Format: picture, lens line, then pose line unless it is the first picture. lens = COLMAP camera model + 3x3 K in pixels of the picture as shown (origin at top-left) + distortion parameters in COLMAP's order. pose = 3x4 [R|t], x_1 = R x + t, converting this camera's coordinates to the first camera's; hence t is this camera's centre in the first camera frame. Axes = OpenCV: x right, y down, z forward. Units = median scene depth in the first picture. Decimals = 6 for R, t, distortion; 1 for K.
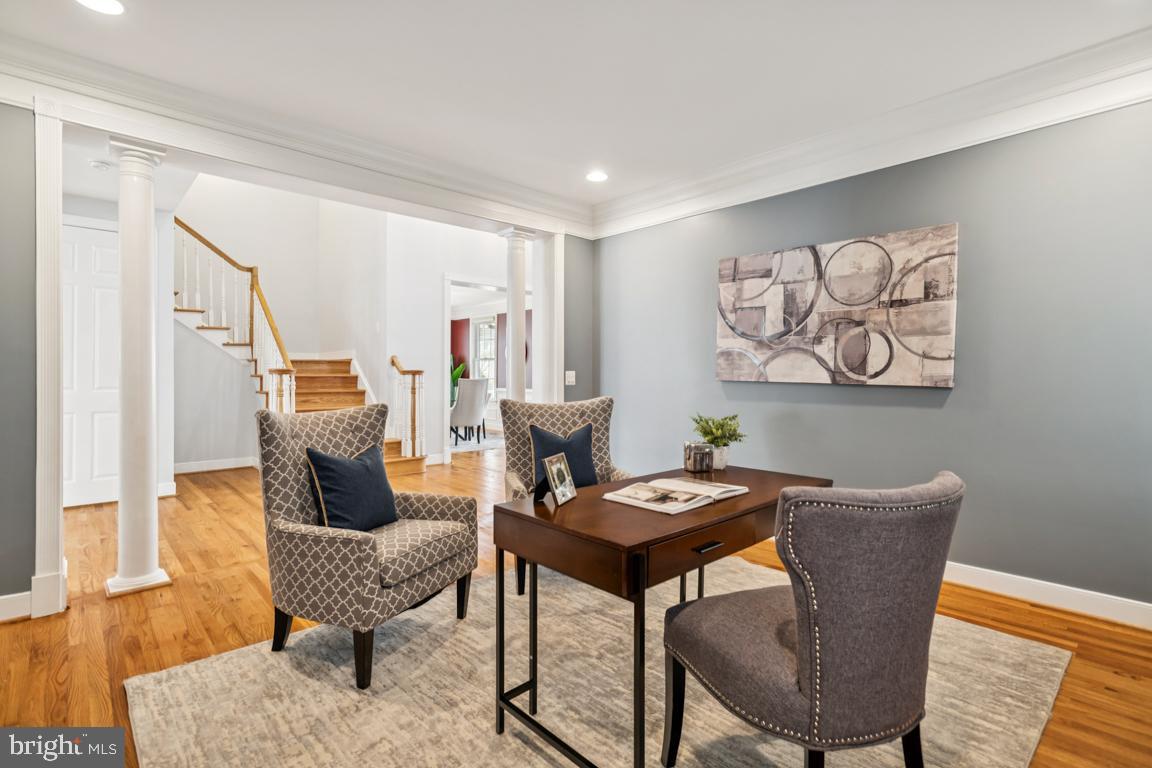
lens RADIAL K [[552.7, 0, 575.9], [0, 552.7, 380.6], [0, 0, 1]] dist [-0.018784, 0.016881]
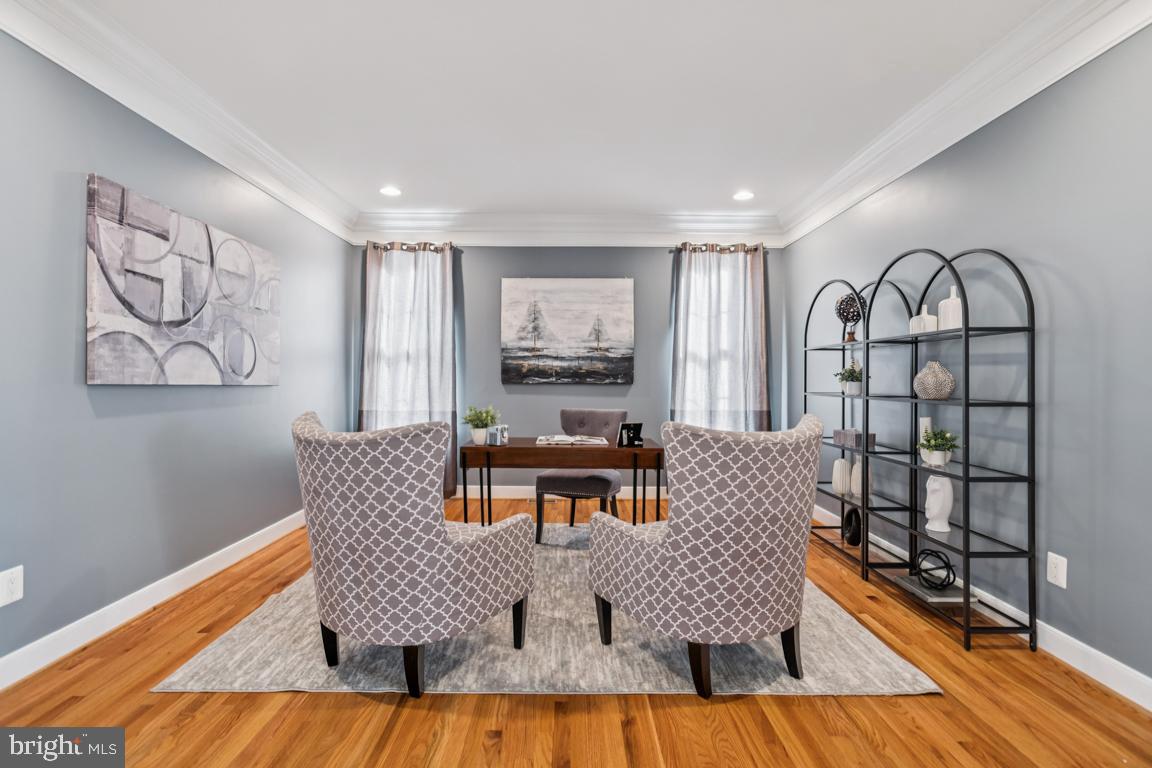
lens RADIAL K [[552.7, 0, 576.0], [0, 552.7, 379.5], [0, 0, 1]] dist [-0.018784, 0.016881]
pose [[-0.739291, -0.003981, 0.673374, -0.545649], [0.005000, 0.999923, 0.011401, -0.010587], [-0.673368, 0.011795, -0.739214, 1.195316]]
